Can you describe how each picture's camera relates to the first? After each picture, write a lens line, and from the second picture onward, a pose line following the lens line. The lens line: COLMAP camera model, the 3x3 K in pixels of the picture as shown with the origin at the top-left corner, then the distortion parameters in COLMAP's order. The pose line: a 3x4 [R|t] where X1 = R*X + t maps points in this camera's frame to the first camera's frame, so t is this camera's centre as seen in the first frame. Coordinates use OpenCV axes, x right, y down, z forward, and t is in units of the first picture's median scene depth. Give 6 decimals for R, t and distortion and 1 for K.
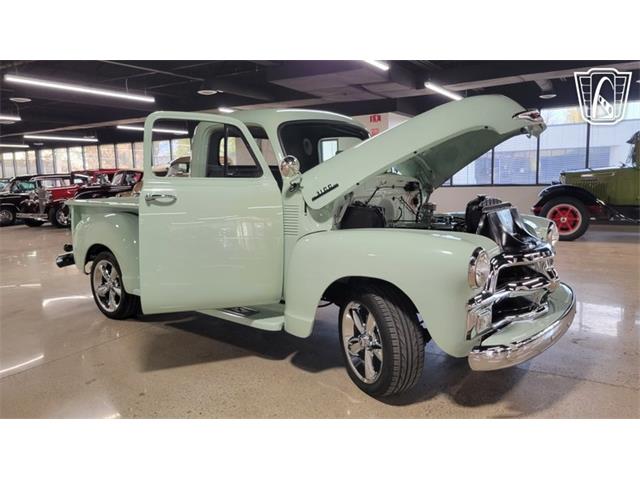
lens RADIAL K [[482.7, 0, 322.1], [0, 482.7, 239.7], [0, 0, 1]] dist [0.044820, -0.024426]
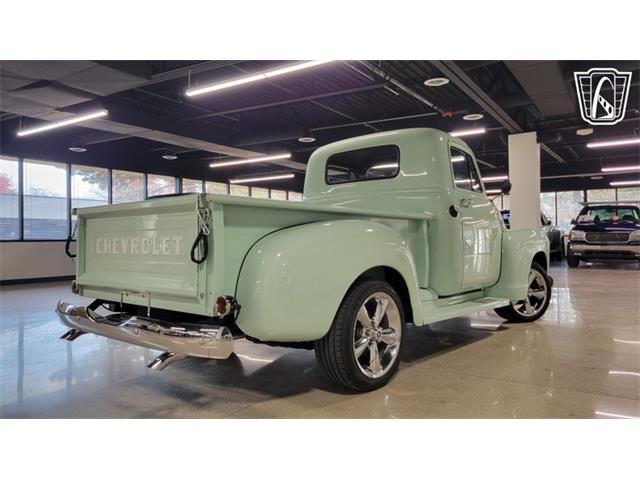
lens RADIAL K [[477.5, 0, 326.2], [0, 477.5, 241.5], [0, 0, 1]] dist [0.048972, -0.038803]
pose [[0.038441, 0.023217, 0.998991, -1.453493], [0.141631, 0.989511, -0.028447, -0.020826], [-0.989173, 0.142582, 0.034750, 1.410684]]
